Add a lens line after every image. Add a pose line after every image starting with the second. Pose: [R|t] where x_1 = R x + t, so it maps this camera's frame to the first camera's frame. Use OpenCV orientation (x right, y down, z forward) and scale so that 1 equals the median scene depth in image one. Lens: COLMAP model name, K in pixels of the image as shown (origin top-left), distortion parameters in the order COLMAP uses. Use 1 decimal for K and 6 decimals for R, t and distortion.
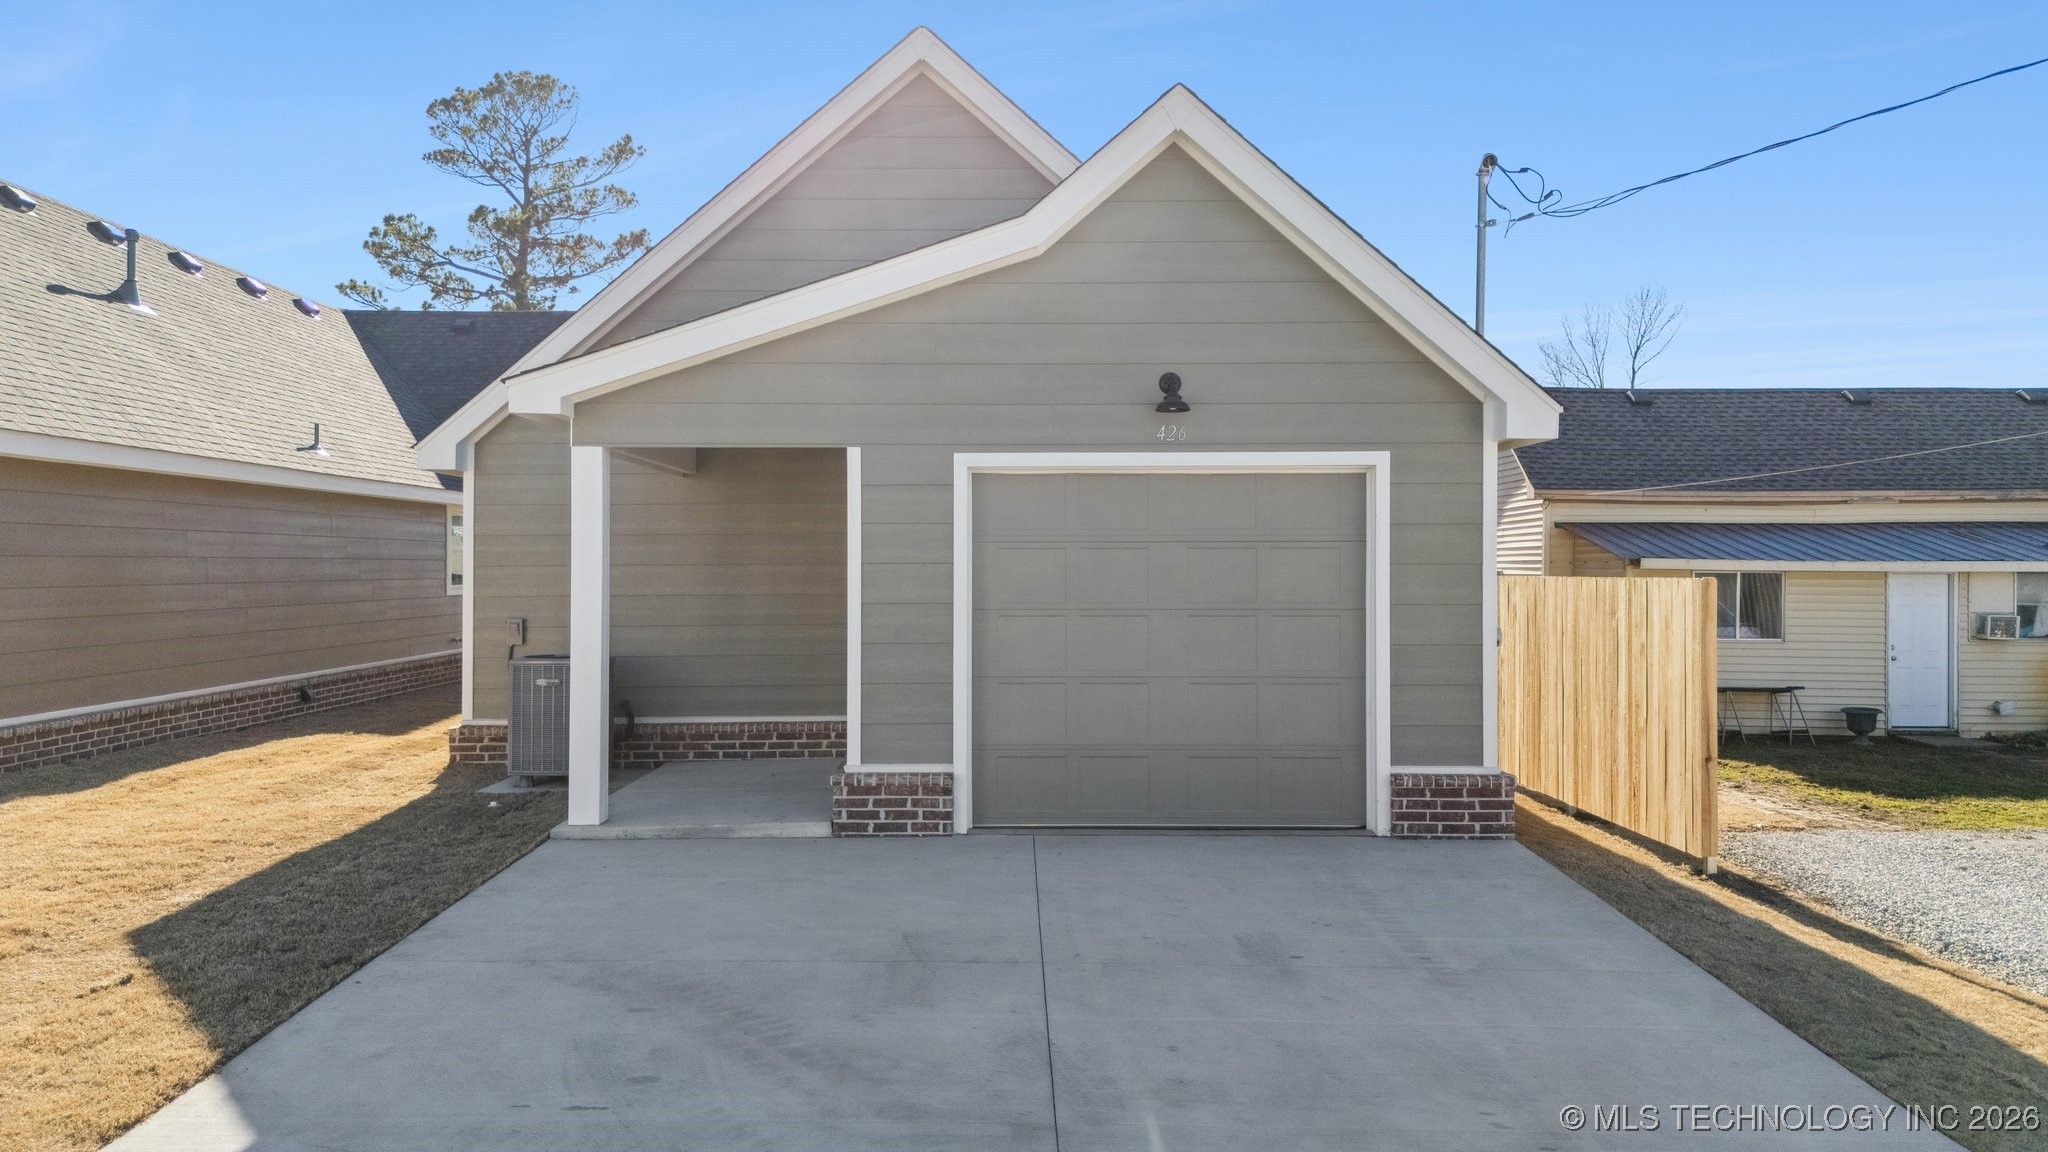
lens RADIAL K [[1524.1, 0, 1024.0], [0, 1524.1, 576.0], [0, 0, 1]] dist [0.087062, -0.093872]
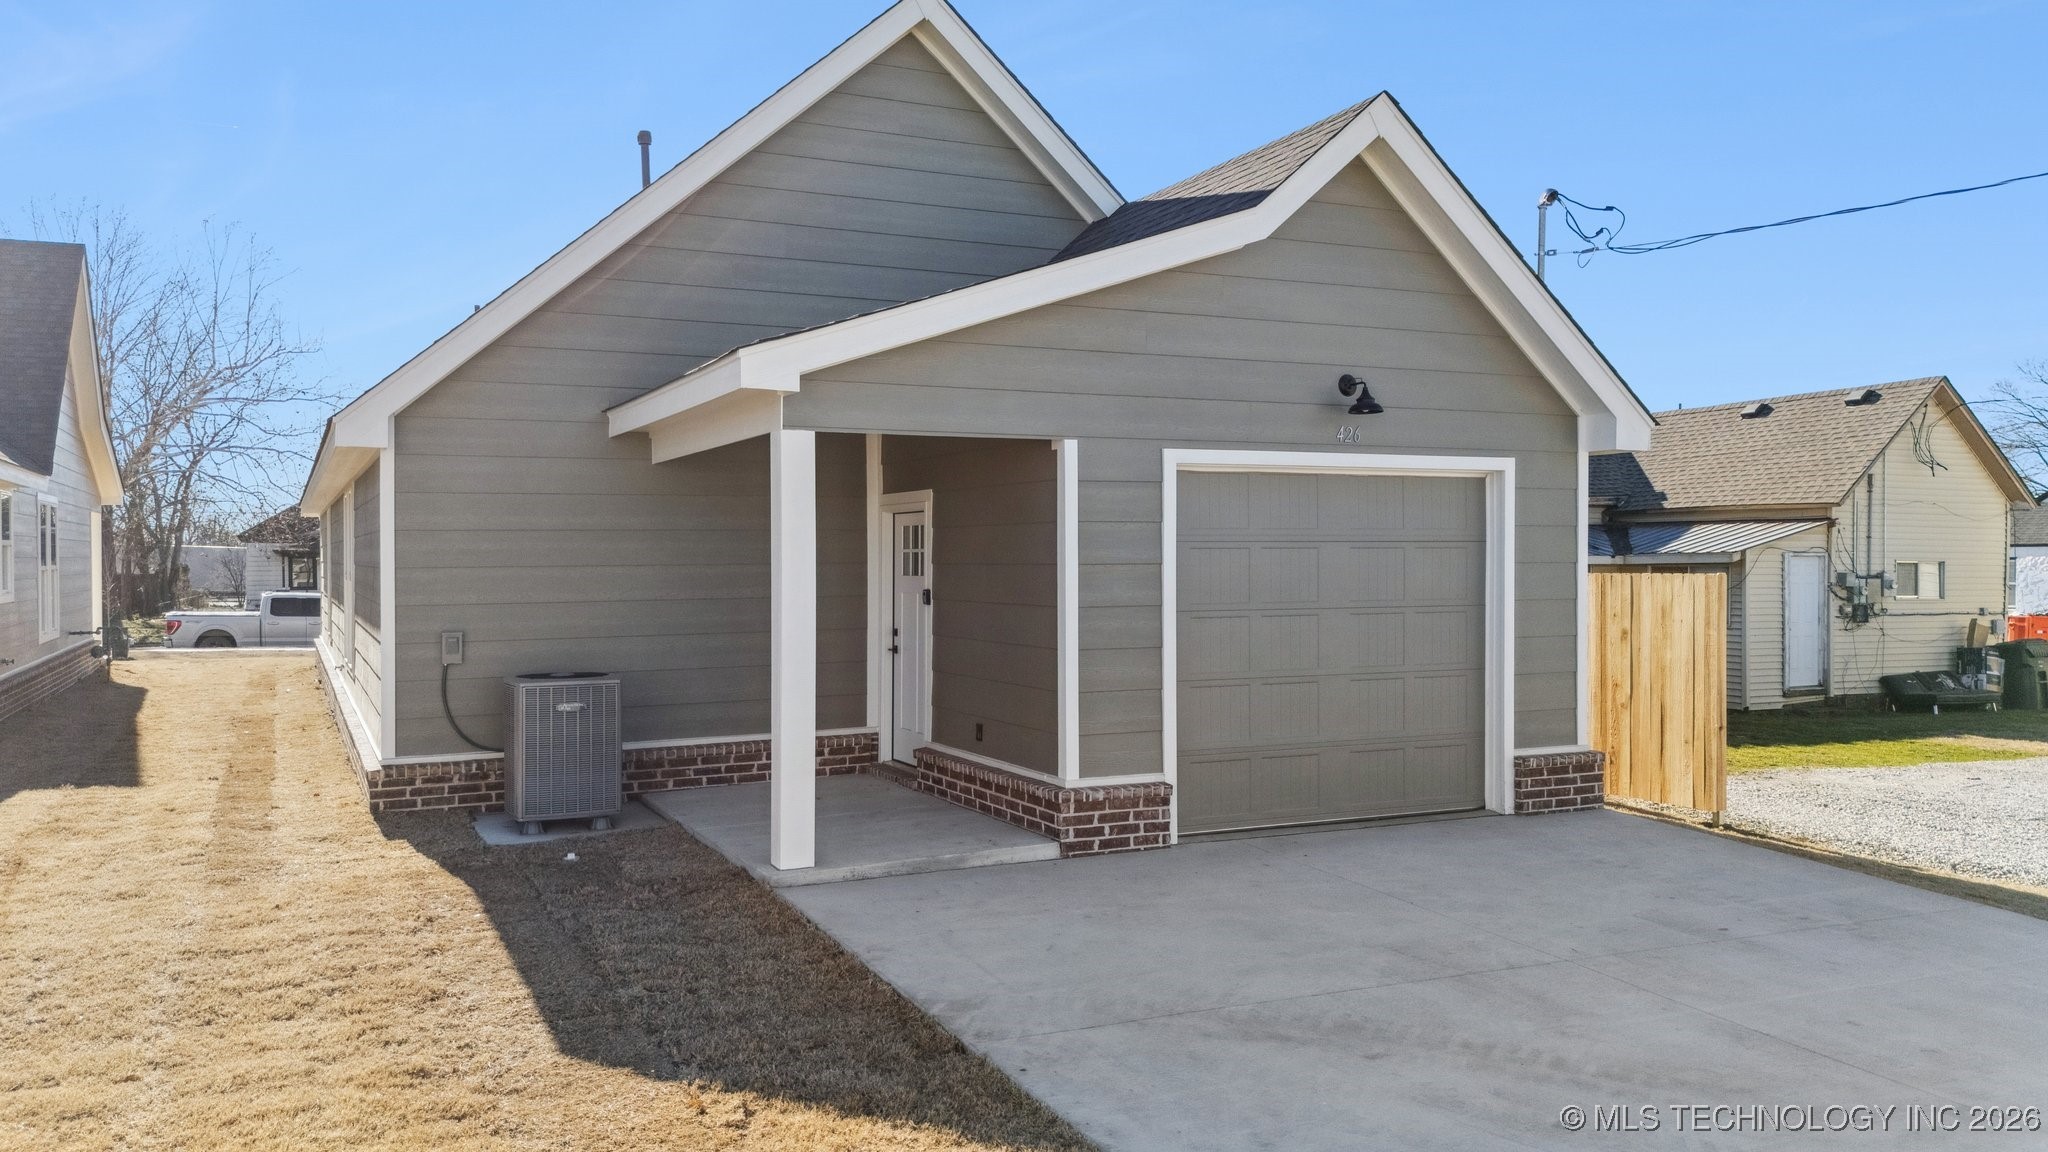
lens RADIAL K [[1524.1, 0, 1024.0], [0, 1524.1, 576.0], [0, 0, 1]] dist [0.087062, -0.093872]
pose [[0.905088, -0.008482, 0.425140, -0.534916], [0.006124, 0.999957, 0.006913, -0.007724], [-0.425181, -0.003653, 0.905101, 0.166990]]
